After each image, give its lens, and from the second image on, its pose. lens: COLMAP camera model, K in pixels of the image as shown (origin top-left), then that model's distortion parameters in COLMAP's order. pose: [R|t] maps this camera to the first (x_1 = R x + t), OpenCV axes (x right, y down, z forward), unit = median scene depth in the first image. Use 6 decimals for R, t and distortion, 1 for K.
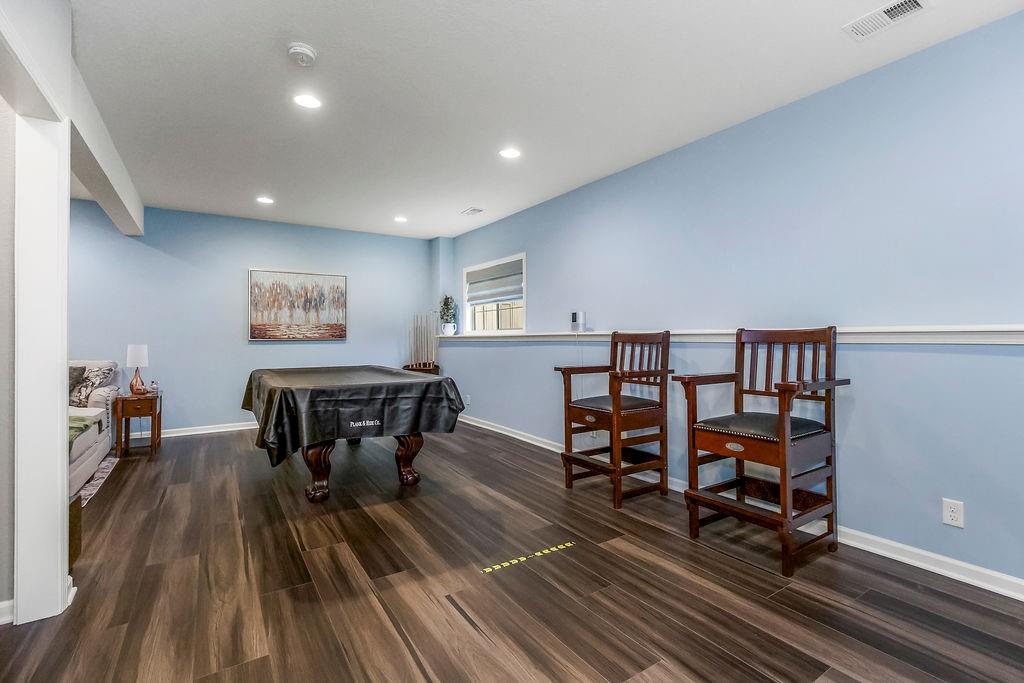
lens RADIAL K [[473.6, 0, 513.8], [0, 473.6, 339.9], [0, 0, 1]] dist [-0.005274, 0.001184]
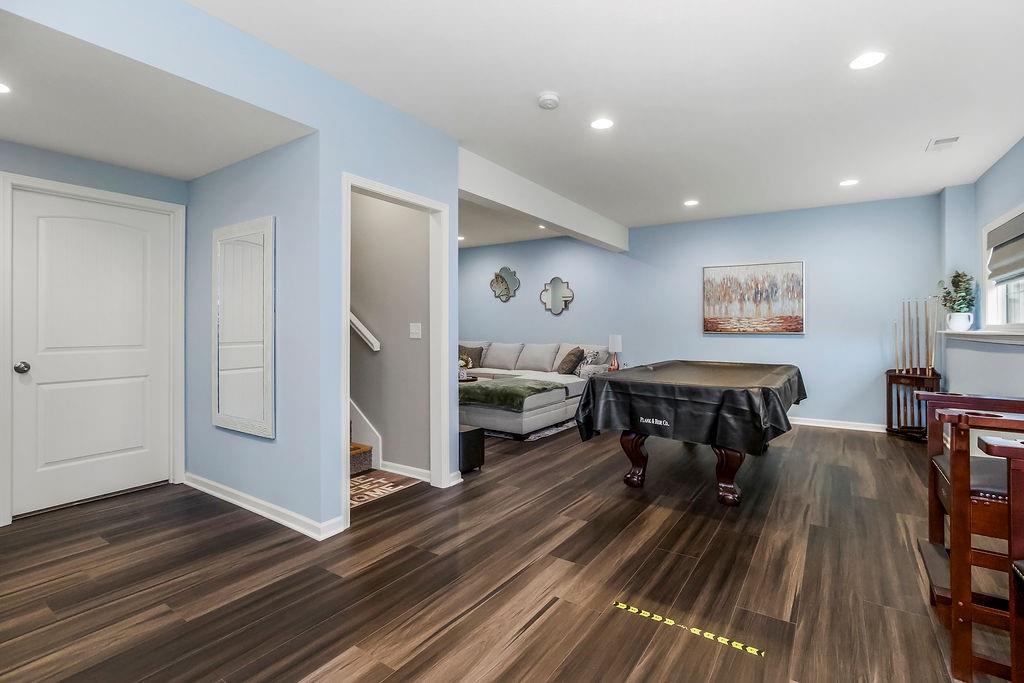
lens RADIAL K [[473.6, 0, 518.2], [0, 473.6, 324.8], [0, 0, 1]] dist [-0.005274, 0.001184]
pose [[0.391526, 0.003547, -0.920160, 0.259568], [-0.011031, 0.999939, -0.000839, -0.011748], [0.920101, 0.010478, 0.391541, 0.183820]]
